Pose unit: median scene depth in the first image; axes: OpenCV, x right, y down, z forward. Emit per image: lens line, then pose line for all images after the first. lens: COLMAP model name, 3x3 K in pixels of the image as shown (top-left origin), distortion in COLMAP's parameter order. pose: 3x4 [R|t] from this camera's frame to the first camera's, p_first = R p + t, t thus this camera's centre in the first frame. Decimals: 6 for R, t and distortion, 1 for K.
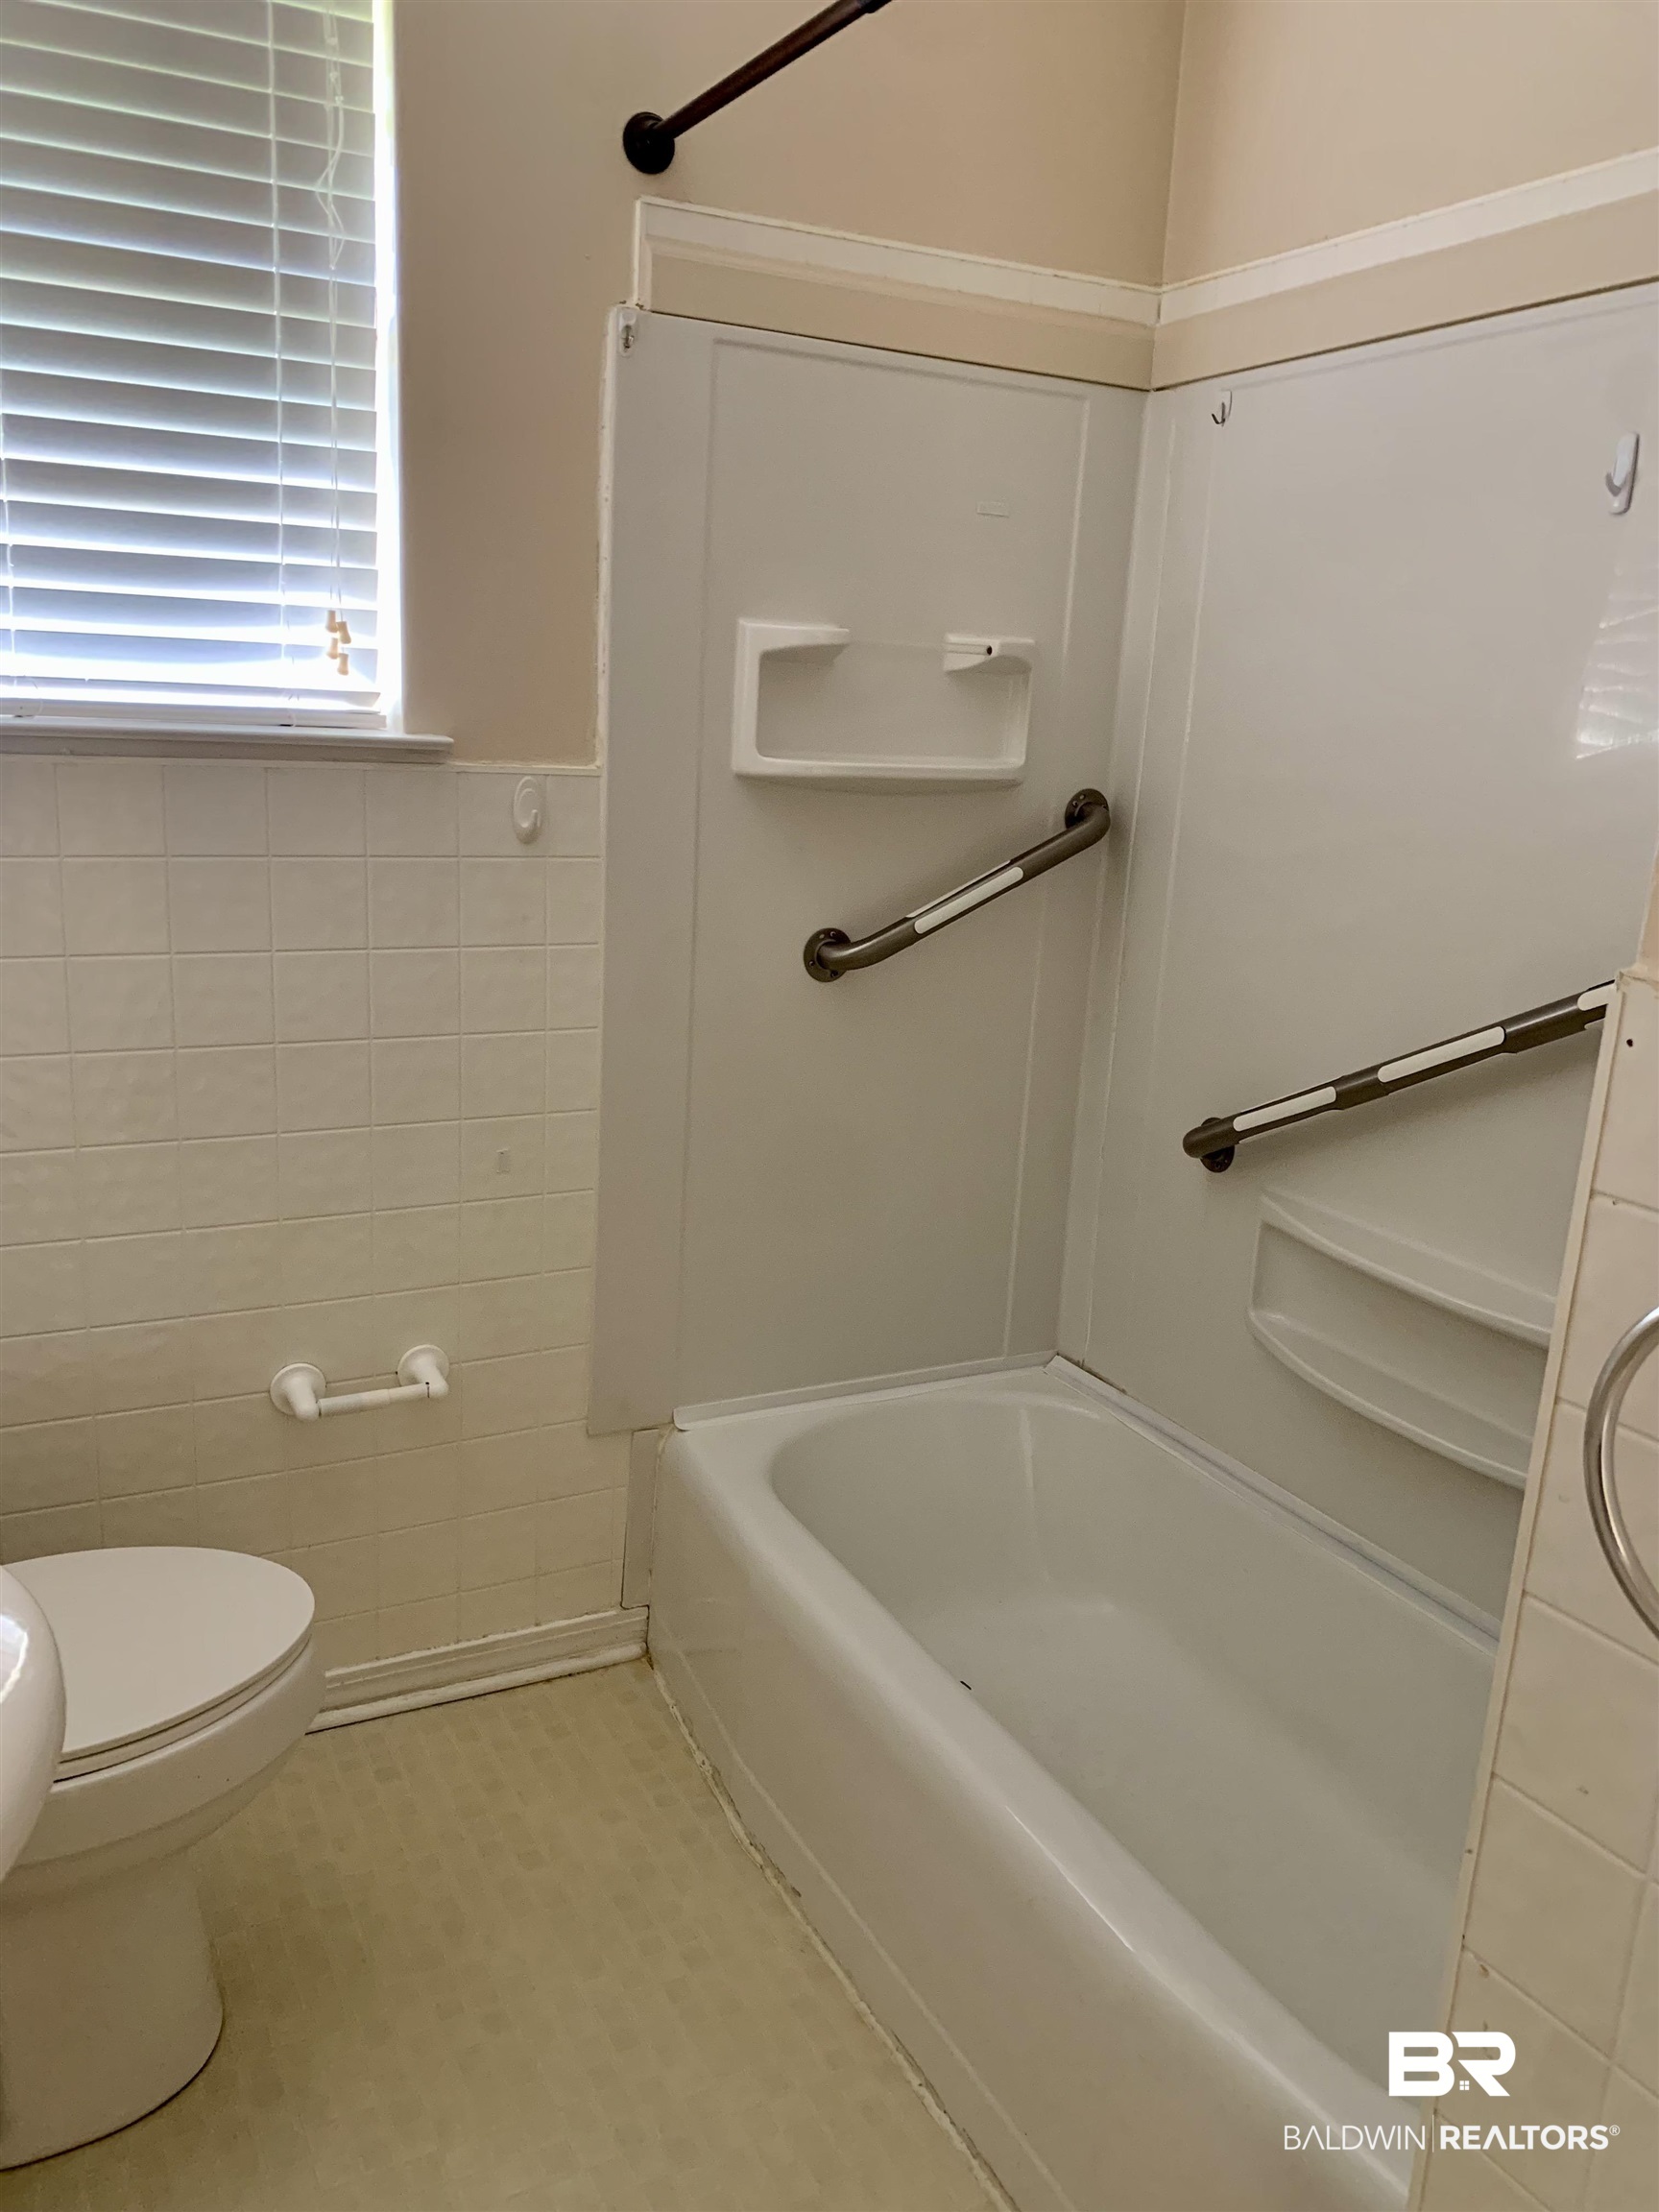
lens RADIAL K [[1701.7, 0, 830.2], [0, 1701.7, 1104.7], [0, 0, 1]] dist [0.003016, -0.001766]
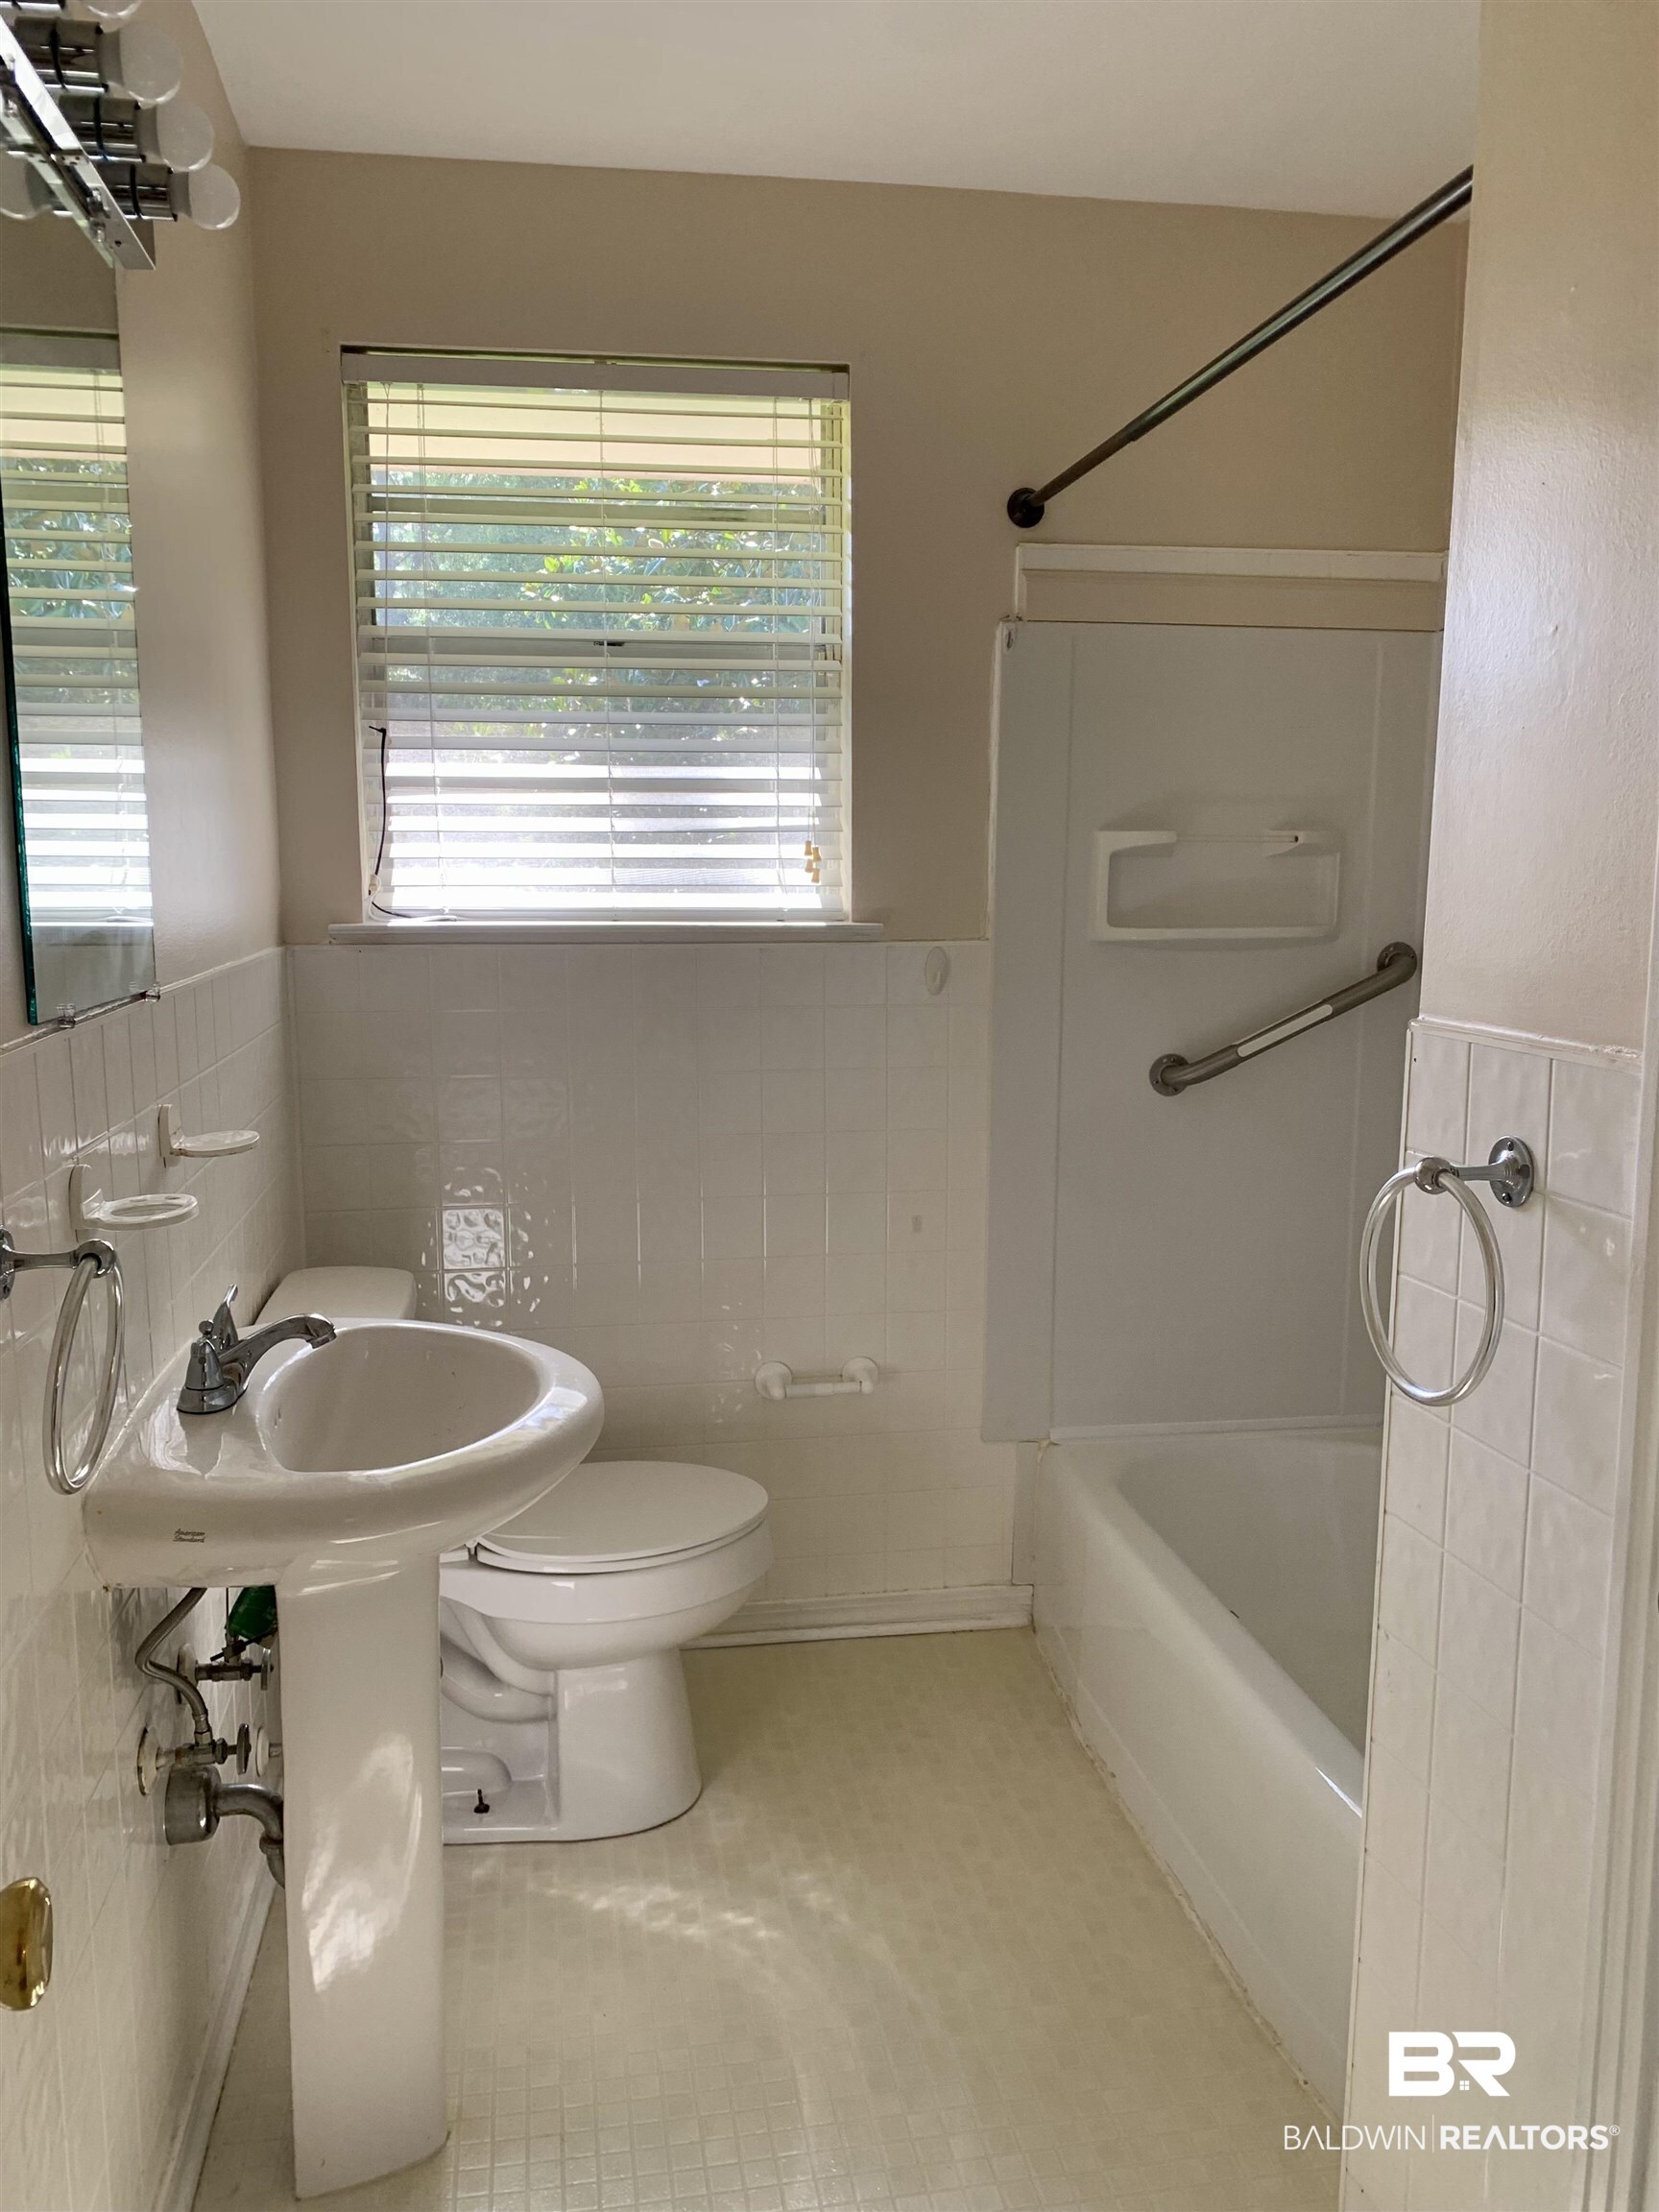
lens RADIAL K [[1701.7, 0, 825.9], [0, 1701.7, 1105.4], [0, 0, 1]] dist [0.003016, -0.001766]
pose [[0.948615, -0.007006, -0.316357, 0.175391], [-0.024636, 0.995085, -0.095912, 0.072576], [0.315474, 0.098777, 0.943779, -0.337777]]
